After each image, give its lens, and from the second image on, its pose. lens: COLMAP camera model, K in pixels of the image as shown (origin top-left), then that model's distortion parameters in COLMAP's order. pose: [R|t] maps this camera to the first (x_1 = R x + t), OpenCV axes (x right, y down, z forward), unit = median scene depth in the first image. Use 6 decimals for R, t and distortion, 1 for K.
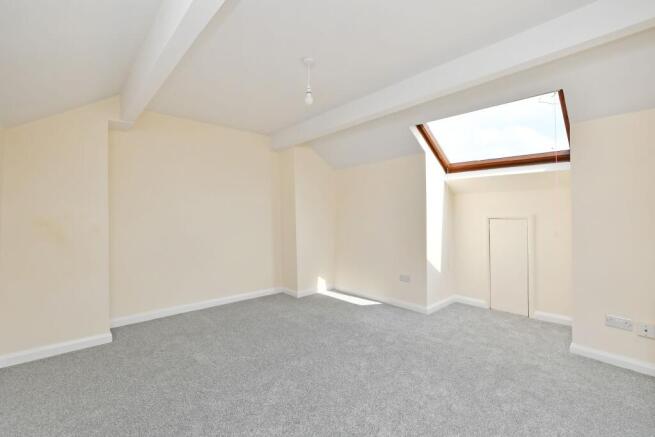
lens RADIAL K [[279.8, 0, 328.5], [0, 279.8, 222.0], [0, 0, 1]] dist [0.000169, 0.000038]
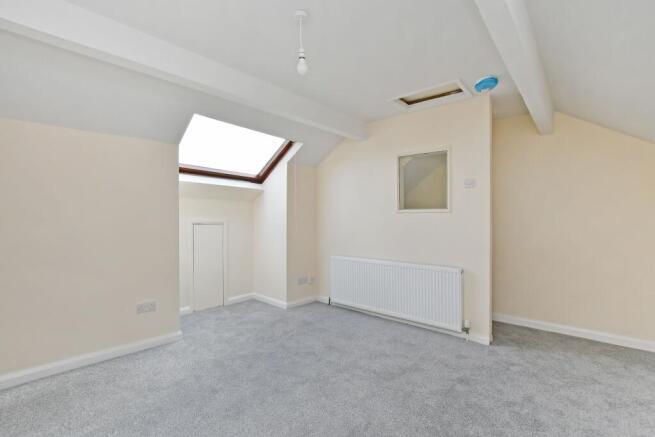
lens RADIAL K [[279.8, 0, 328.5], [0, 279.8, 222.0], [0, 0, 1]] dist [0.000169, 0.000038]
pose [[-0.083519, -0.003836, 0.996499, -0.590569], [0.003321, 0.999986, 0.004127, -0.026359], [-0.996501, 0.003654, -0.083505, 0.725237]]
